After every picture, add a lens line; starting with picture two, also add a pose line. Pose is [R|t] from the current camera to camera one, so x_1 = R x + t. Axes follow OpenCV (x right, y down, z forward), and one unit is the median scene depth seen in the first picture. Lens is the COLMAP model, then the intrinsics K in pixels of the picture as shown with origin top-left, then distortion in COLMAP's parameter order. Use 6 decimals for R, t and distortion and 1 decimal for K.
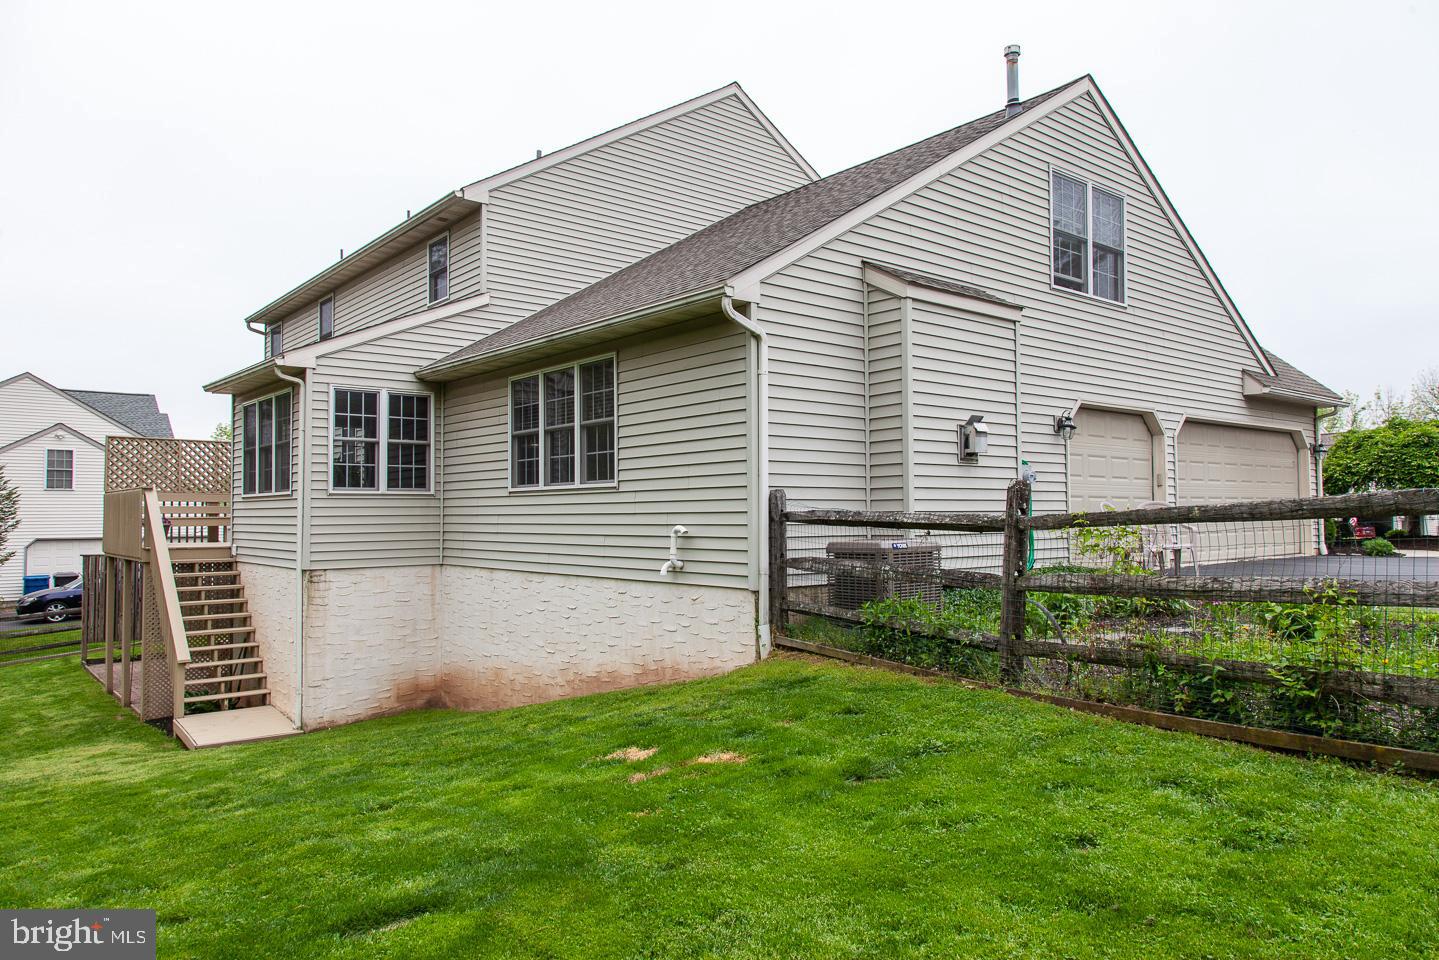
lens RADIAL K [[973.0, 0, 719.5], [0, 973.0, 480.0], [0, 0, 1]] dist [0.003241, 0.000753]
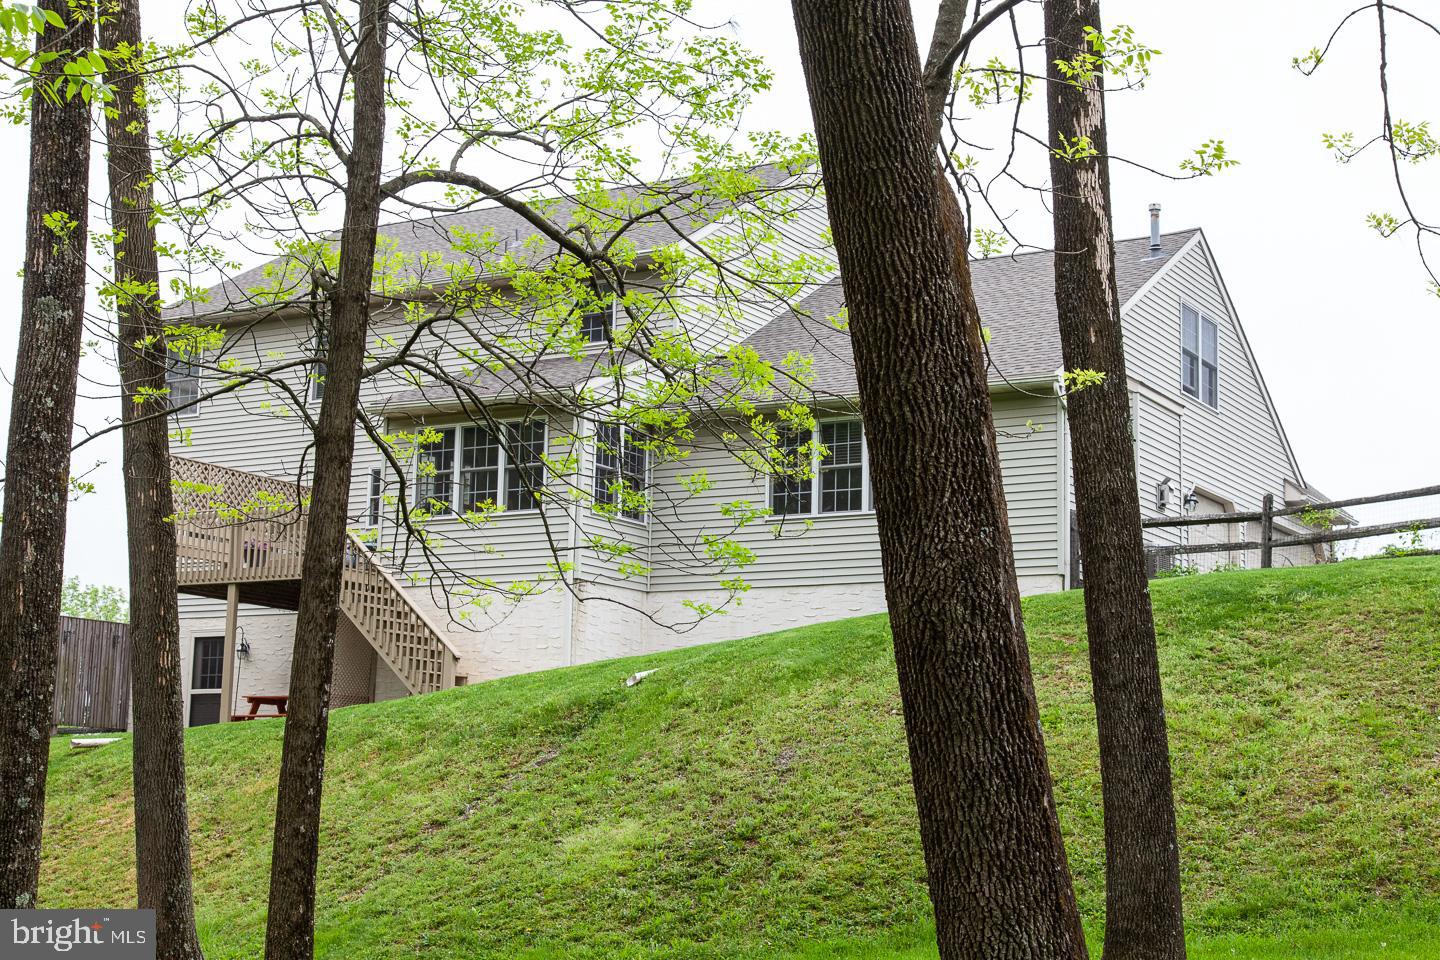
lens RADIAL K [[2104.9, 0, 720.0], [0, 2104.9, 480.0], [0, 0, 1]] dist [0.032617, -0.039908]
pose [[0.943848, 0.082455, 0.319926, -1.057614], [-0.041184, 0.990166, -0.133696, 0.297329], [-0.327804, 0.113013, 0.937962, -1.323079]]
